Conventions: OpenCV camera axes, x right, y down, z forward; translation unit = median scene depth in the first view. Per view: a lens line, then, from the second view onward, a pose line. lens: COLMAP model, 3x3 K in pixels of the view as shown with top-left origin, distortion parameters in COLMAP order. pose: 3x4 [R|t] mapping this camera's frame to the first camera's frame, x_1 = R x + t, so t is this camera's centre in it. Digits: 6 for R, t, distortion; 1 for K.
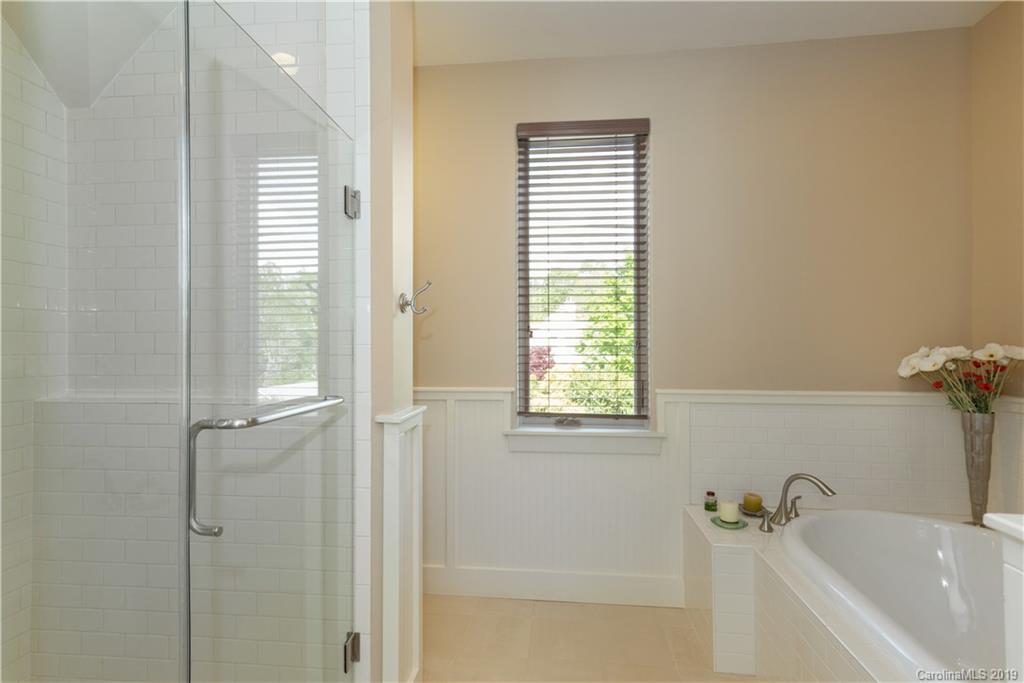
lens RADIAL K [[514.5, 0, 509.7], [0, 514.5, 340.5], [0, 0, 1]] dist [0.022914, -0.000966]
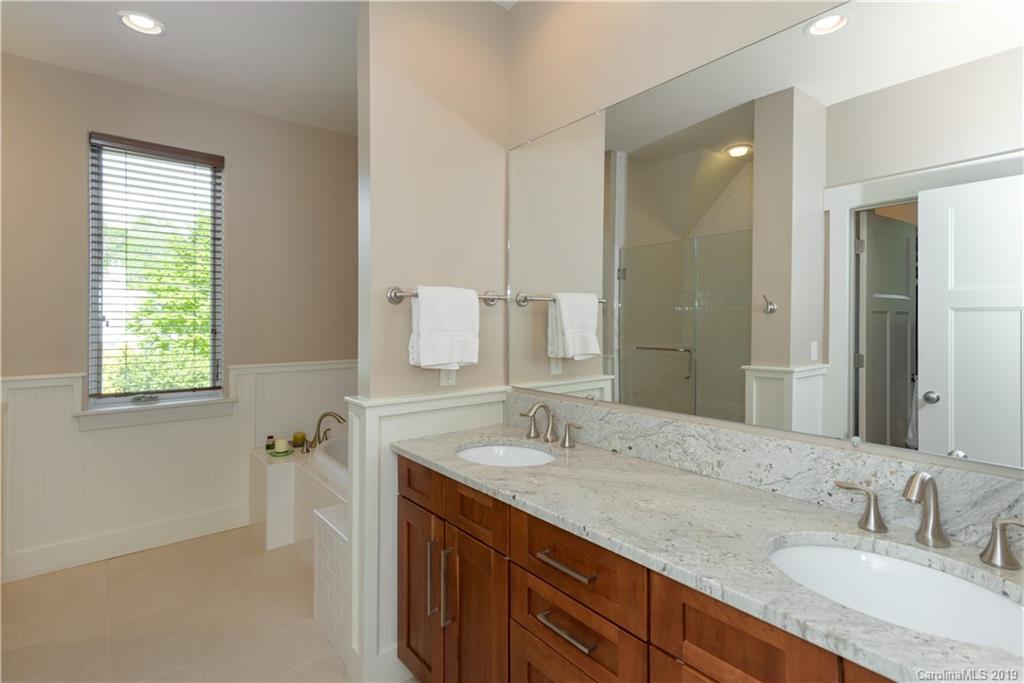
lens RADIAL K [[514.5, 0, 507.4], [0, 514.5, 314.2], [0, 0, 1]] dist [0.022914, -0.000966]
pose [[0.723881, 0.010482, 0.689846, -0.116499], [-0.007113, 0.999945, -0.007730, -0.032696], [-0.689889, 0.000689, 0.723915, -0.451750]]
